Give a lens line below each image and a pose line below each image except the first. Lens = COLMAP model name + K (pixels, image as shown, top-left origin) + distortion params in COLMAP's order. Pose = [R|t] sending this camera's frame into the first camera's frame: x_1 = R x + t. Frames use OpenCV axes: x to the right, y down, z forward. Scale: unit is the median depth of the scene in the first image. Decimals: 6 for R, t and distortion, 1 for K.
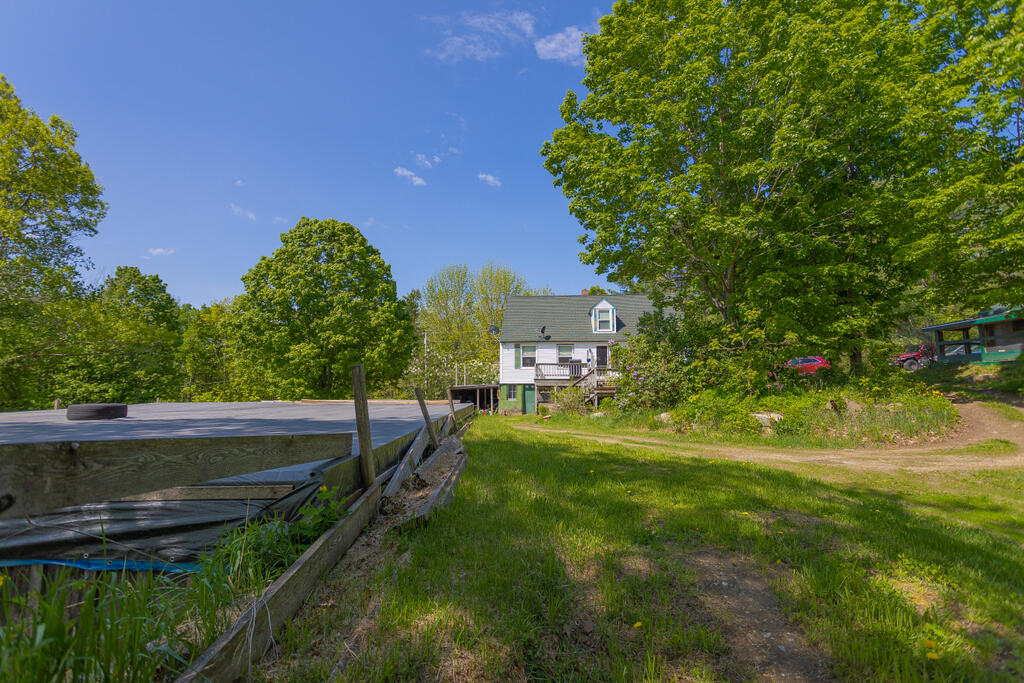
lens RADIAL K [[495.6, 0, 512.0], [0, 495.6, 341.5], [0, 0, 1]] dist [0.000234, 0.000399]
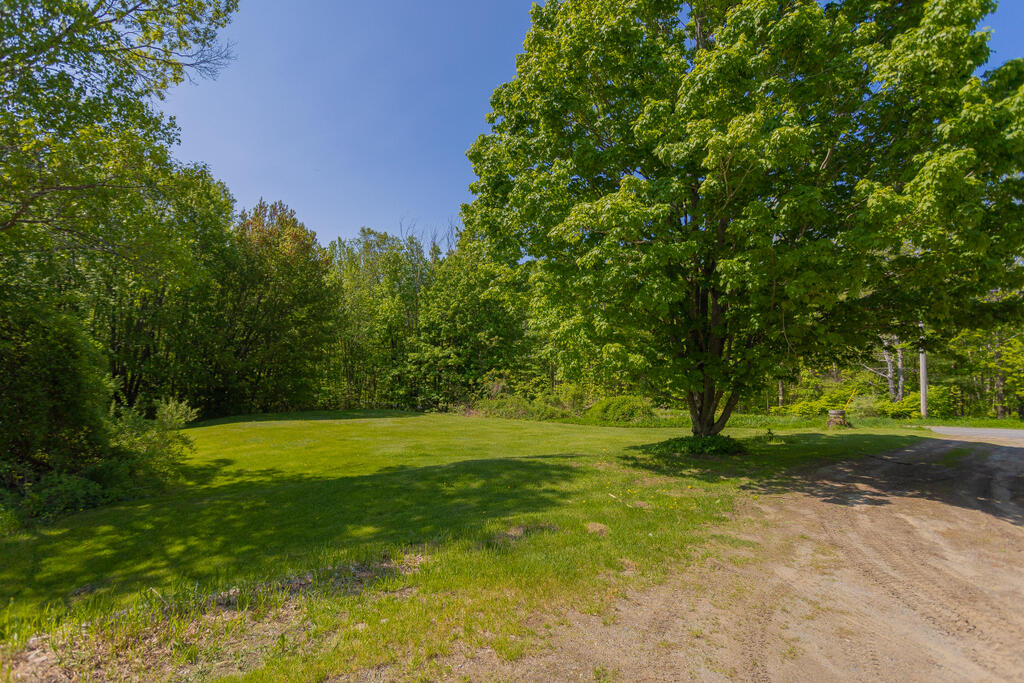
lens RADIAL K [[495.6, 0, 512.0], [0, 495.6, 341.5], [0, 0, 1]] dist [0.000234, 0.000399]
pose [[0.725145, -0.007292, -0.688557, -0.168699], [0.047126, 0.998125, 0.039060, 0.047537], [0.686981, -0.060773, 0.724129, 0.474907]]
